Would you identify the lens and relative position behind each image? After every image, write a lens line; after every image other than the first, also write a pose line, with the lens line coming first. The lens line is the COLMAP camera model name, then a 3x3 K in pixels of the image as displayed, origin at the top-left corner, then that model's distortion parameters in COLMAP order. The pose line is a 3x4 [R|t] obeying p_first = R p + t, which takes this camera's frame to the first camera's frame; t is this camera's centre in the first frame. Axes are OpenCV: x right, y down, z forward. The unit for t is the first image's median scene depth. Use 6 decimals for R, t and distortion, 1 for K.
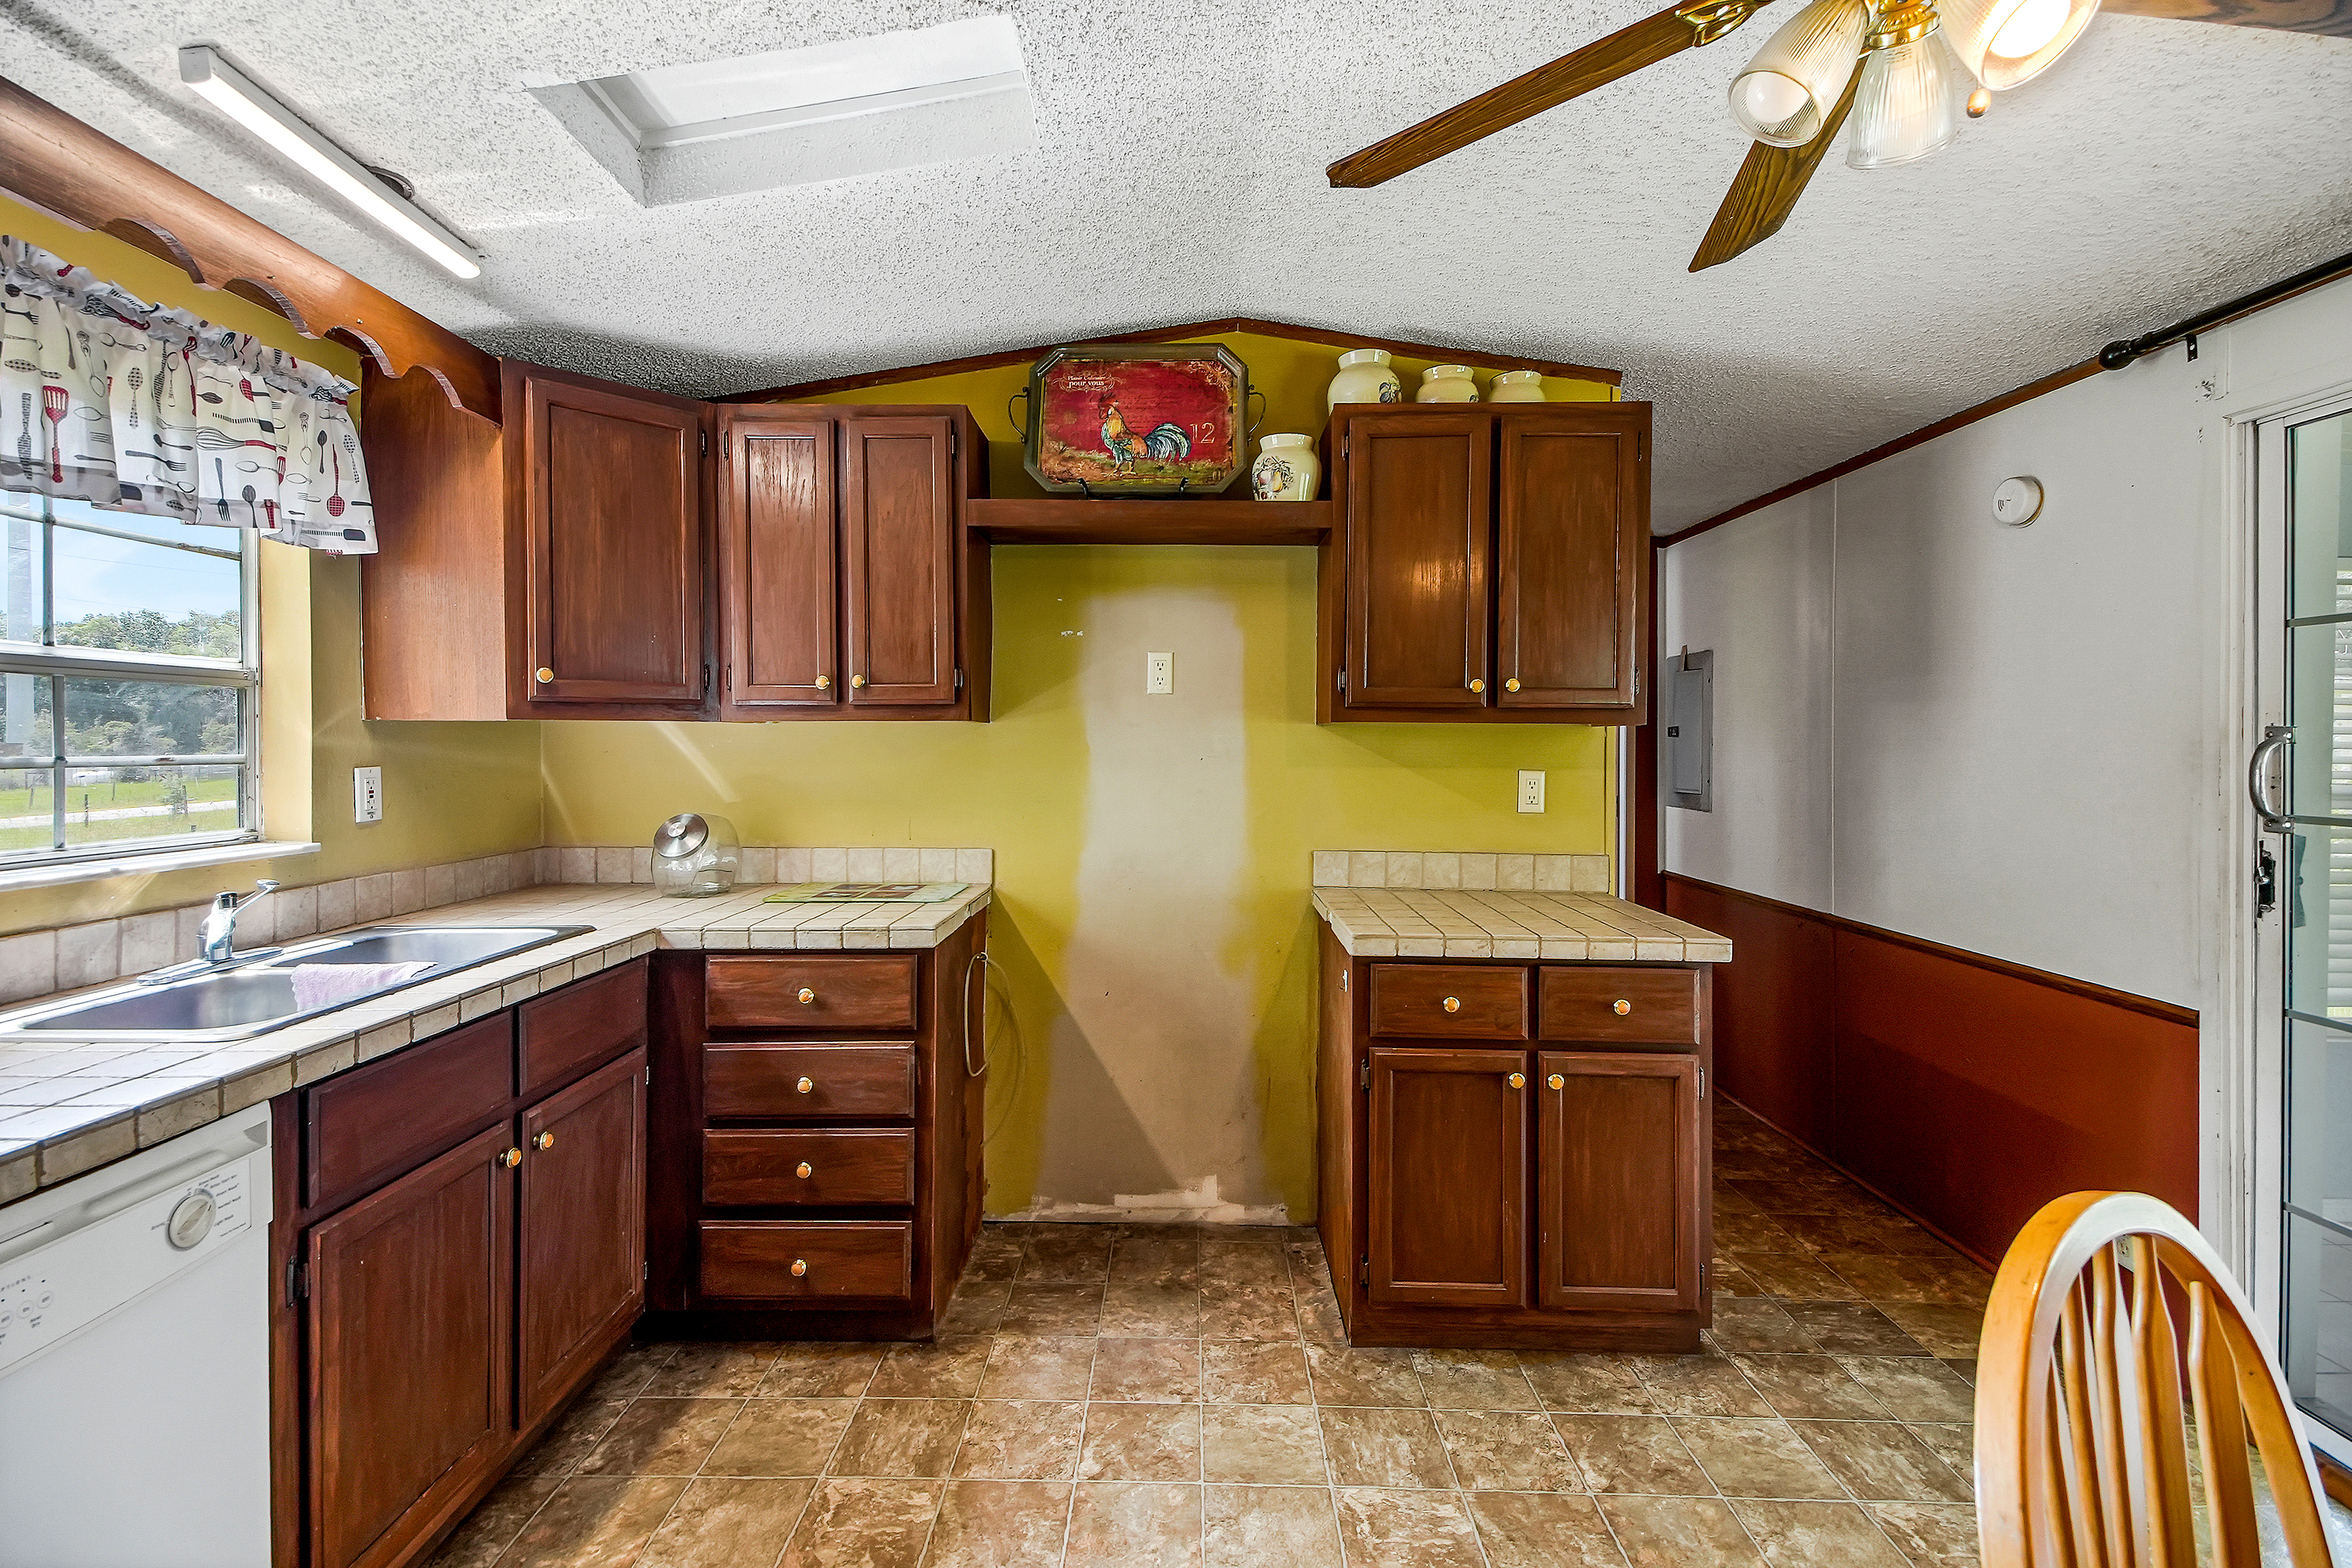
lens RADIAL K [[995.5, 0, 1146.8], [0, 995.5, 752.3], [0, 0, 1]] dist [0.050603, -0.024233]
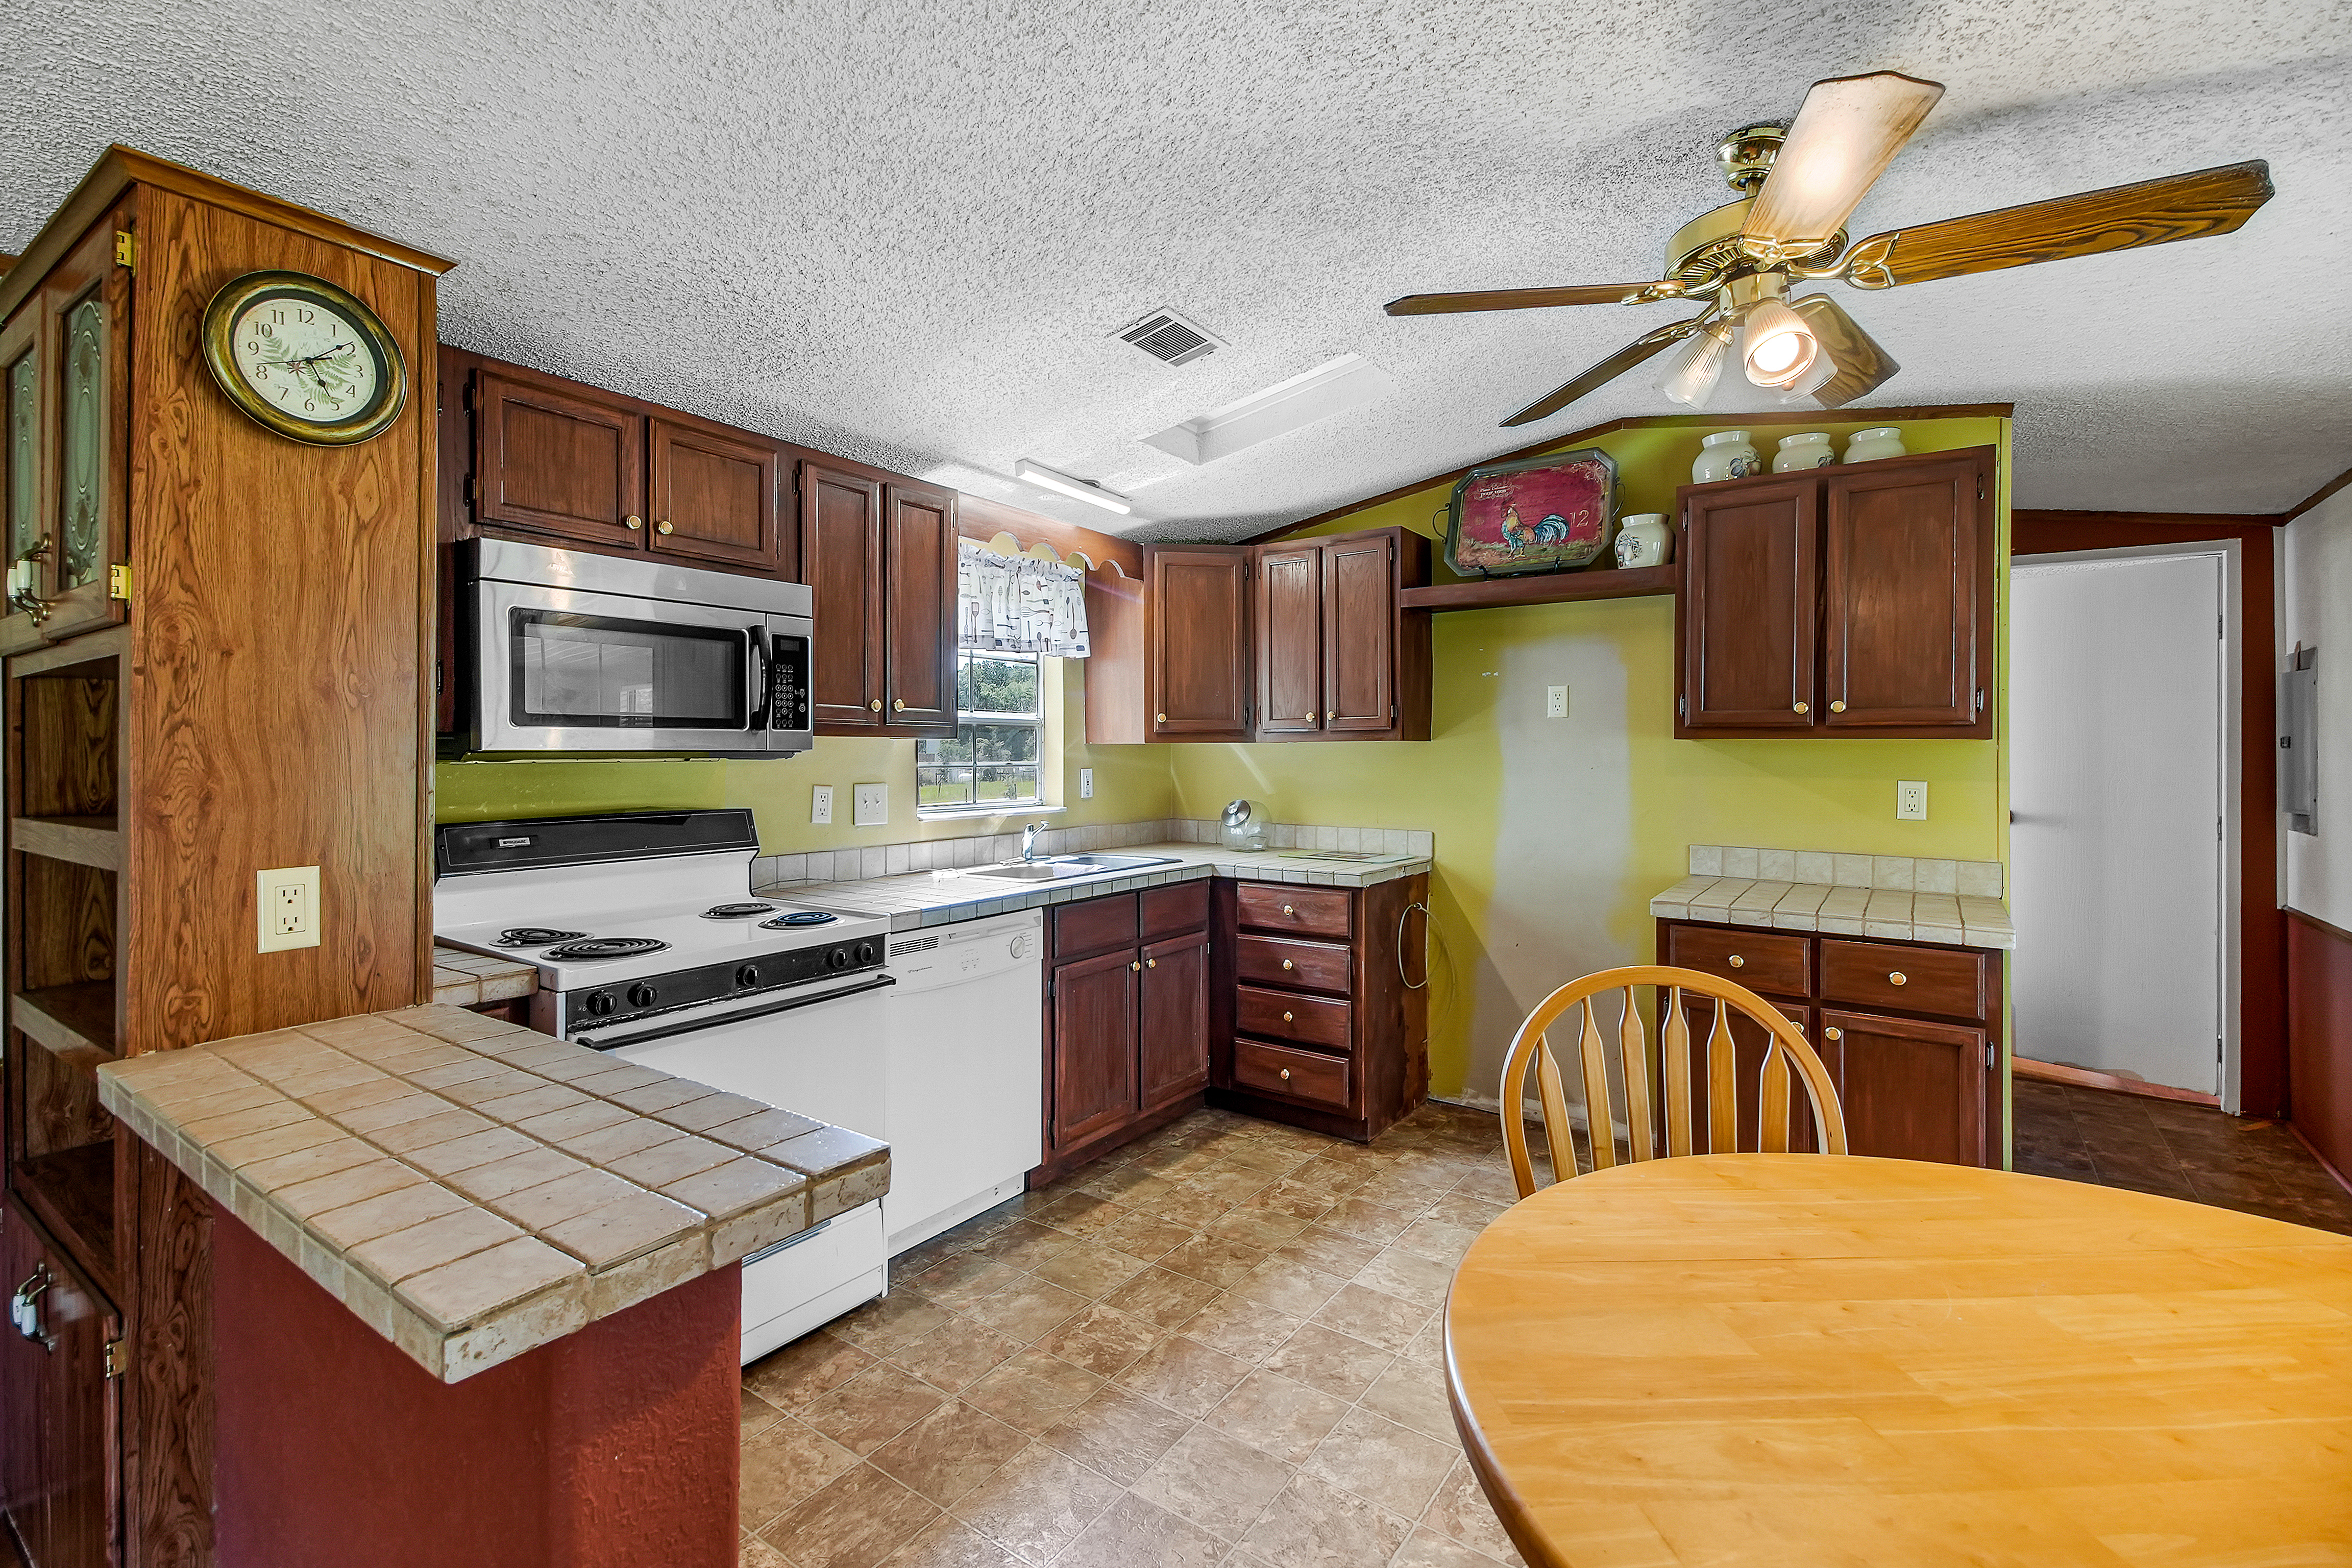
lens RADIAL K [[1055.8, 0, 1184.0], [0, 1055.8, 755.8], [0, 0, 1]] dist [0.041001, -0.021350]
pose [[0.827779, 0.000424, -0.561054, 0.477144], [-0.003673, 0.999982, -0.004665, -0.001002], [0.561042, 0.005922, 0.827766, -0.513353]]
